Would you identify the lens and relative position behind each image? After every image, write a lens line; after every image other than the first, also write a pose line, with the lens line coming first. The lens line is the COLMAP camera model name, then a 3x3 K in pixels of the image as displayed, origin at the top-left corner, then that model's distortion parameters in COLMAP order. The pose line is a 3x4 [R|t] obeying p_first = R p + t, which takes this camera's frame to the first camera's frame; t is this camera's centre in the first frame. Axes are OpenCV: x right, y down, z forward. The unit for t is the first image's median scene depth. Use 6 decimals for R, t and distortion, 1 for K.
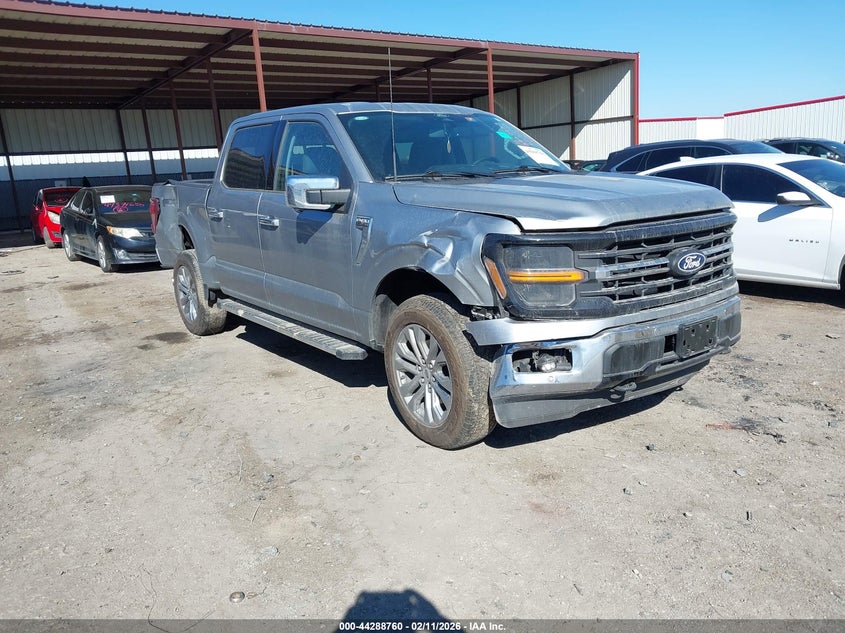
lens RADIAL K [[659.3, 0, 429.3], [0, 659.3, 315.9], [0, 0, 1]] dist [0.003404, 0.004763]
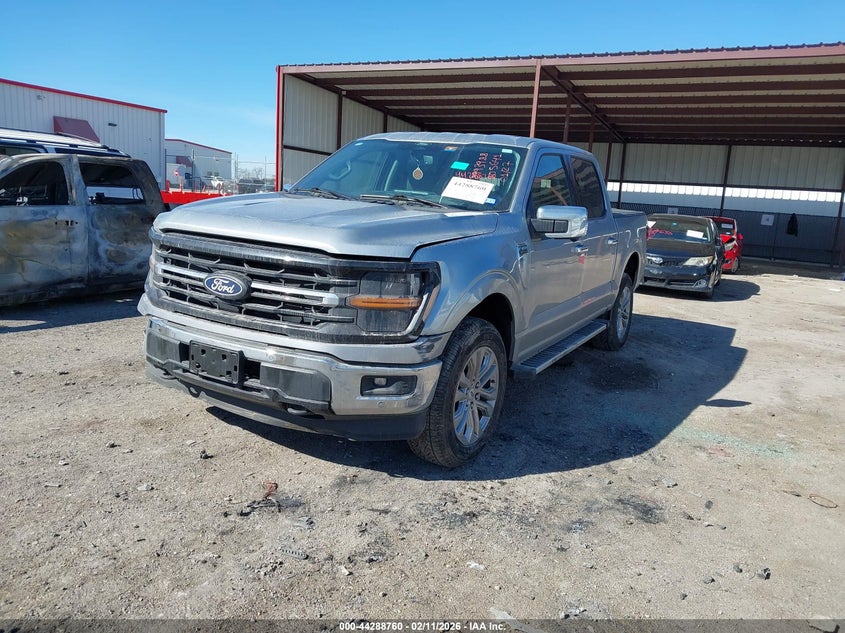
lens RADIAL K [[659.3, 0, 428.8], [0, 659.3, 317.6], [0, 0, 1]] dist [0.003404, 0.004763]
pose [[0.420919, 0.248929, -0.872274, 0.313632], [-0.294565, 0.947005, 0.128112, -0.056845], [0.857939, 0.203017, 0.471938, 0.180342]]
